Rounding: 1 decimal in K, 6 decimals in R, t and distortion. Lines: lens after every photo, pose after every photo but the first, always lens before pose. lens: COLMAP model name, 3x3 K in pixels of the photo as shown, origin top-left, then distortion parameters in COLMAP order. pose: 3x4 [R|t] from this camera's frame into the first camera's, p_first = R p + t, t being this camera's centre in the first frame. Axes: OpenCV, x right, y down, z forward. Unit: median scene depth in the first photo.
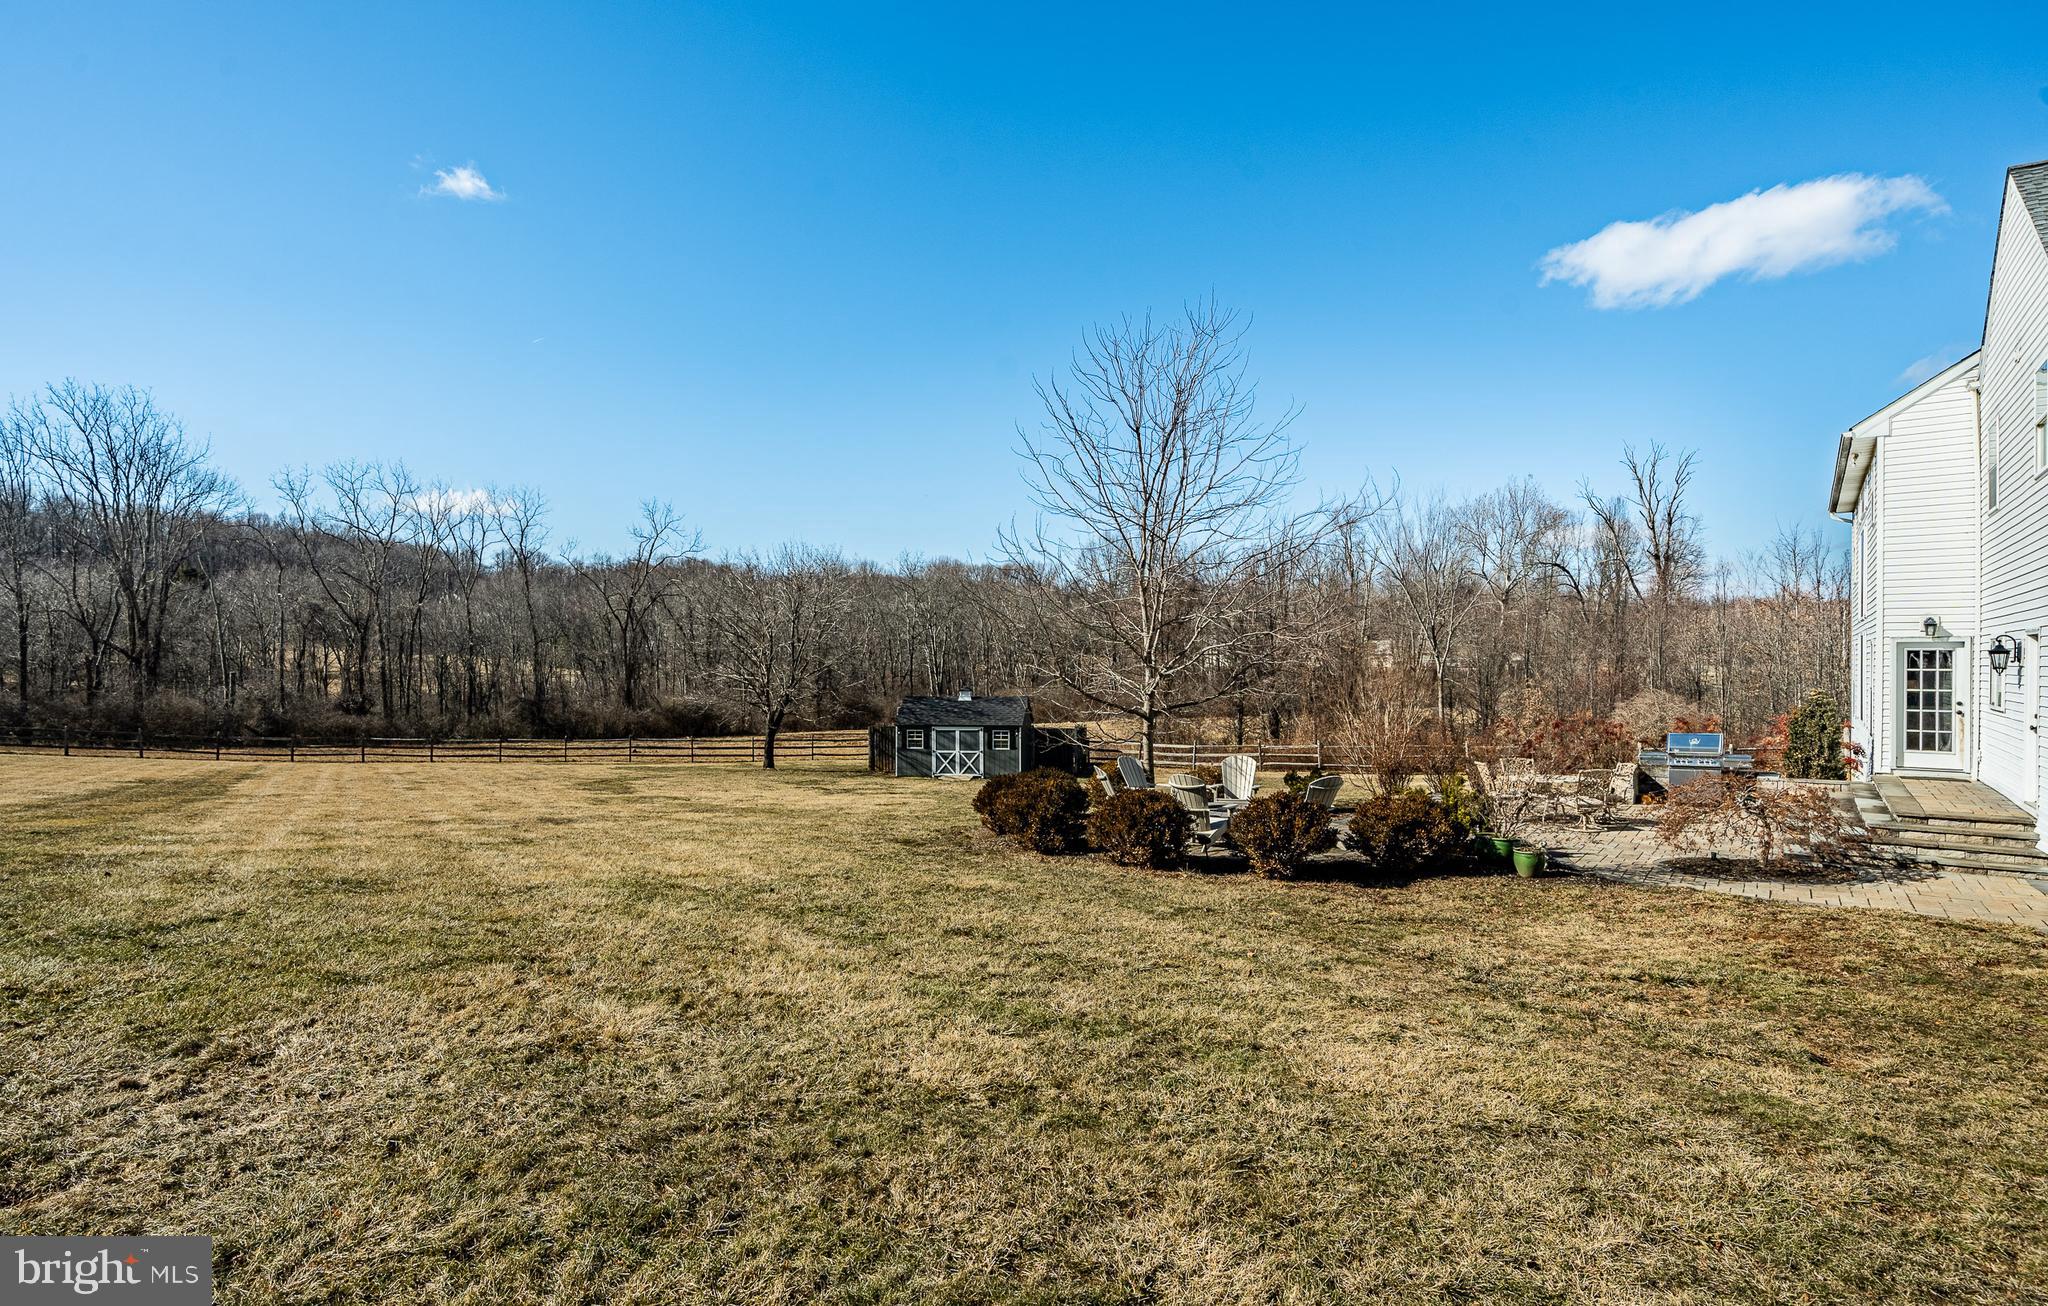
lens RADIAL K [[990.9, 0, 951.8], [0, 990.9, 659.9], [0, 0, 1]] dist [0.000707, 0.001213]
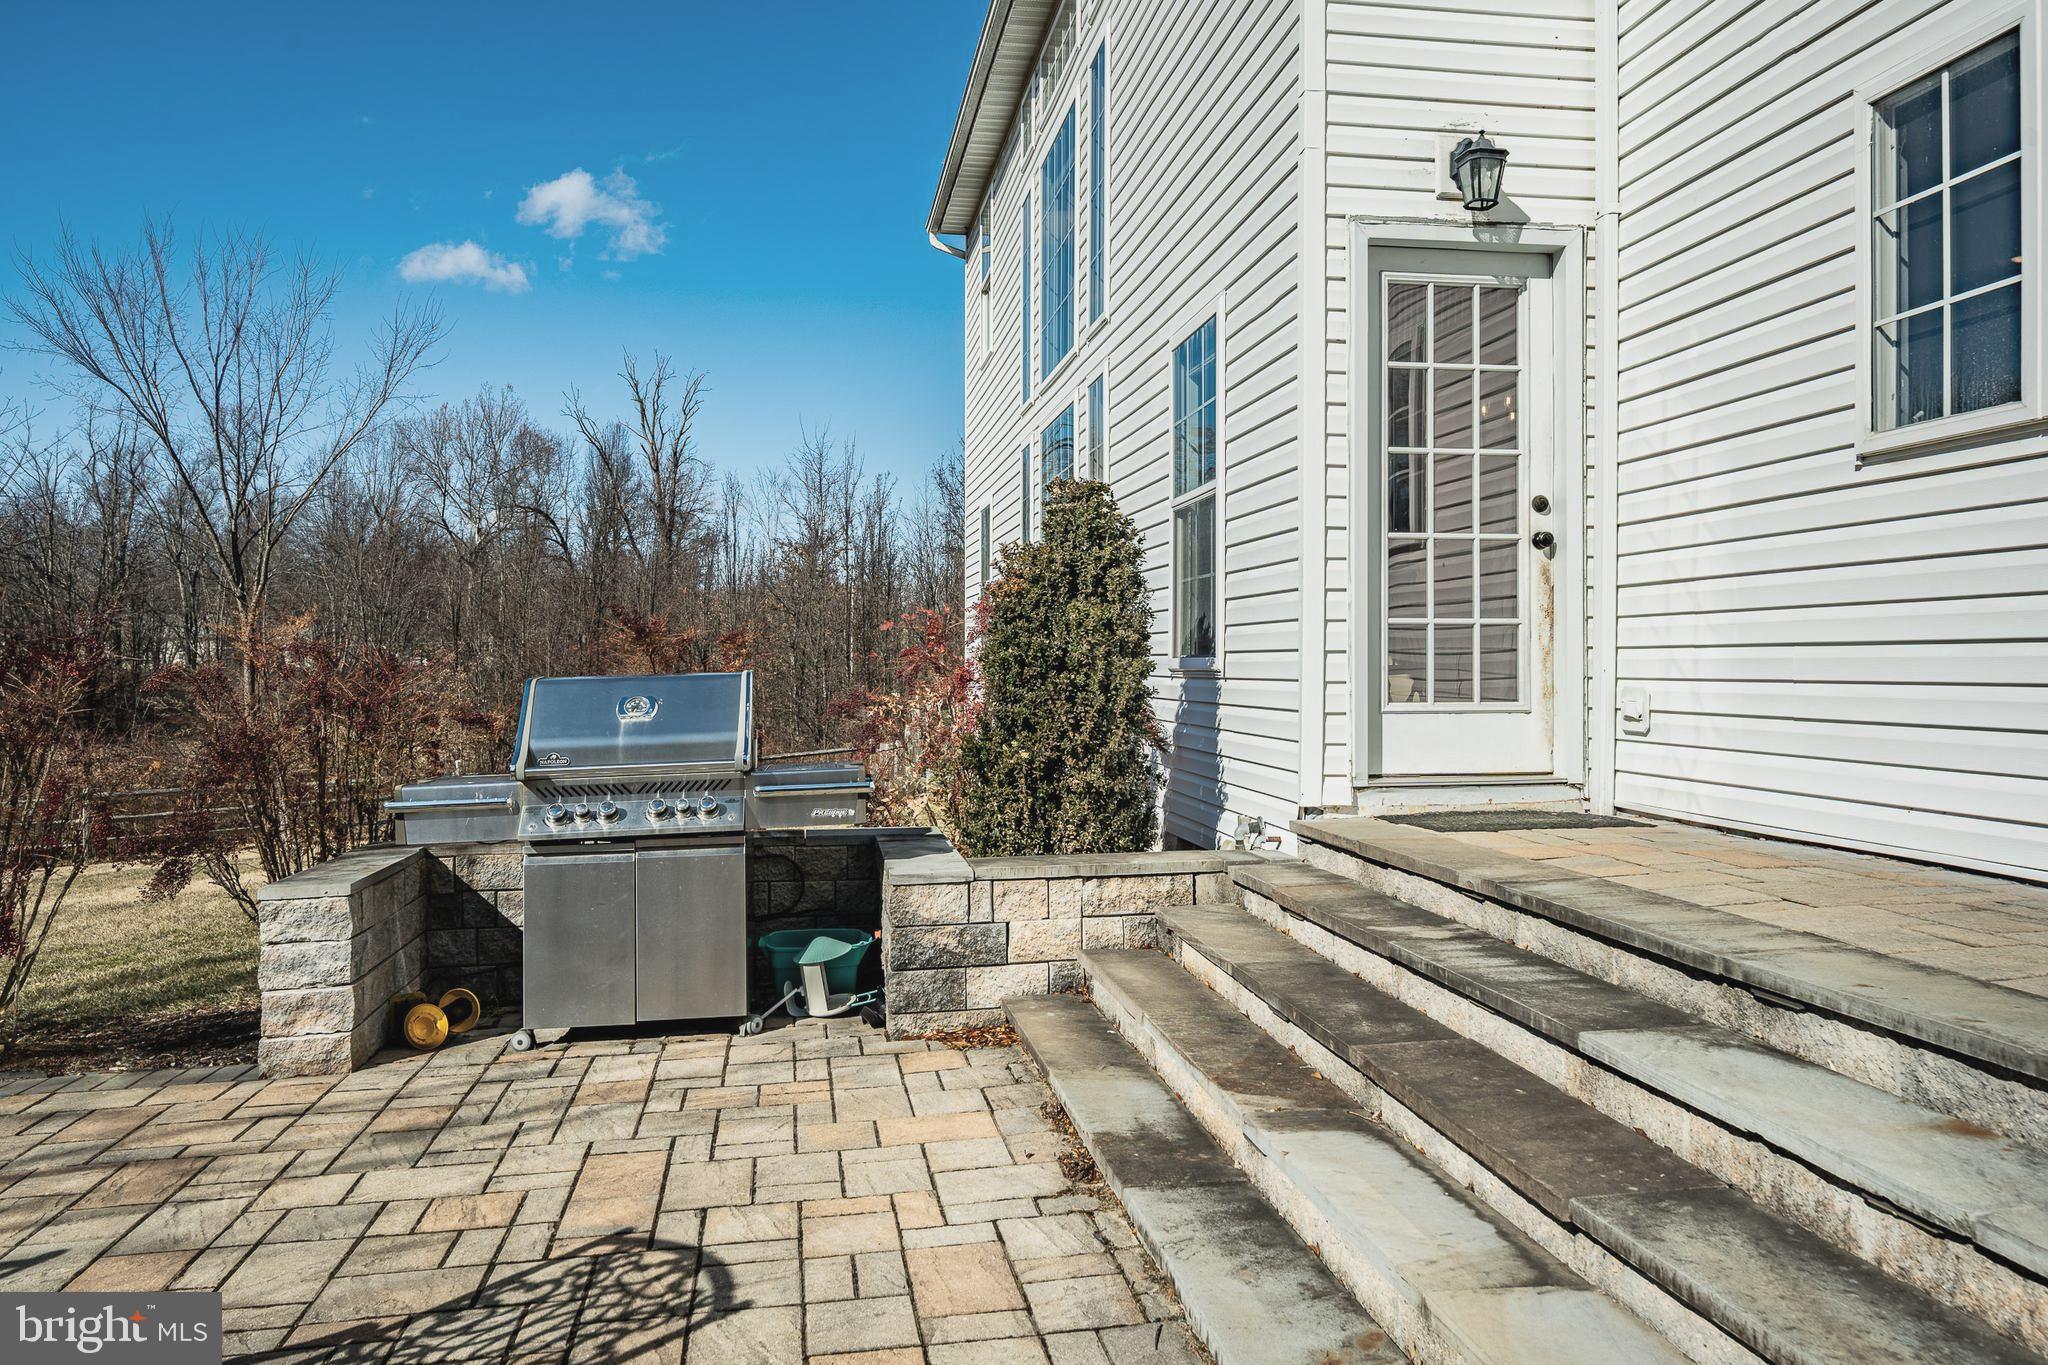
lens RADIAL K [[1406.7, 0, 1029.0], [0, 1406.7, 676.4], [0, 0, 1]] dist [-0.000592, -0.001141]
pose [[0.645271, 0.002068, 0.763951, 0.162287], [-0.007881, 0.999961, 0.003950, 0.020740], [-0.763913, -0.008569, 0.645262, 0.211394]]
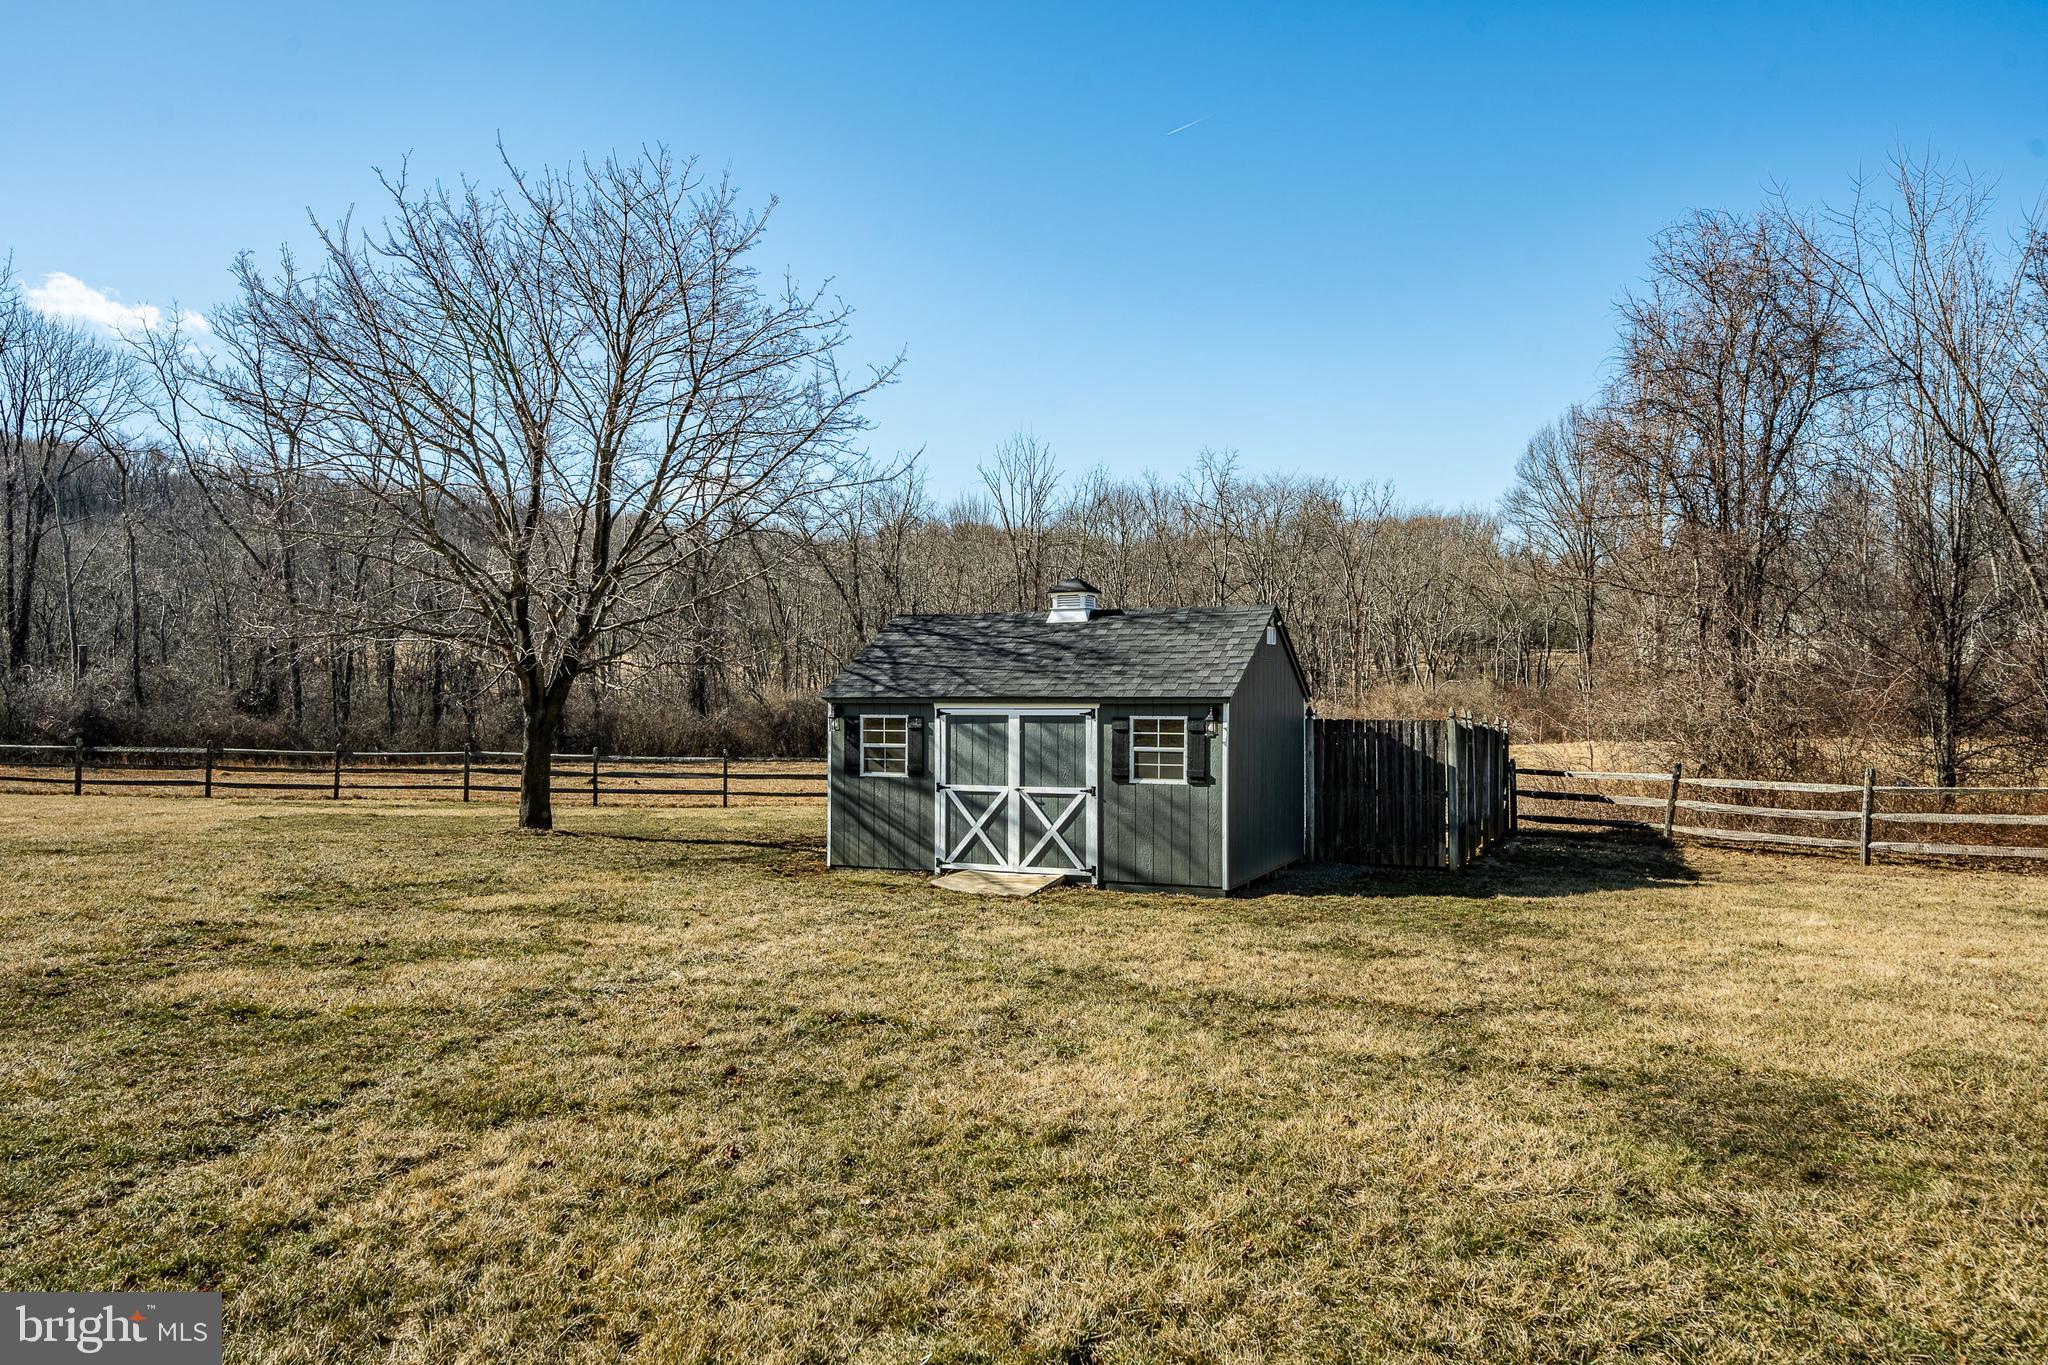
lens RADIAL K [[1406.7, 0, 1031.7], [0, 1406.7, 700.5], [0, 0, 1]] dist [-0.000592, -0.001141]
pose [[0.977242, 0.004966, -0.212070, 0.063054], [0.000643, 0.999652, 0.026376, 0.036087], [0.212127, -0.025912, 0.976898, 0.386411]]
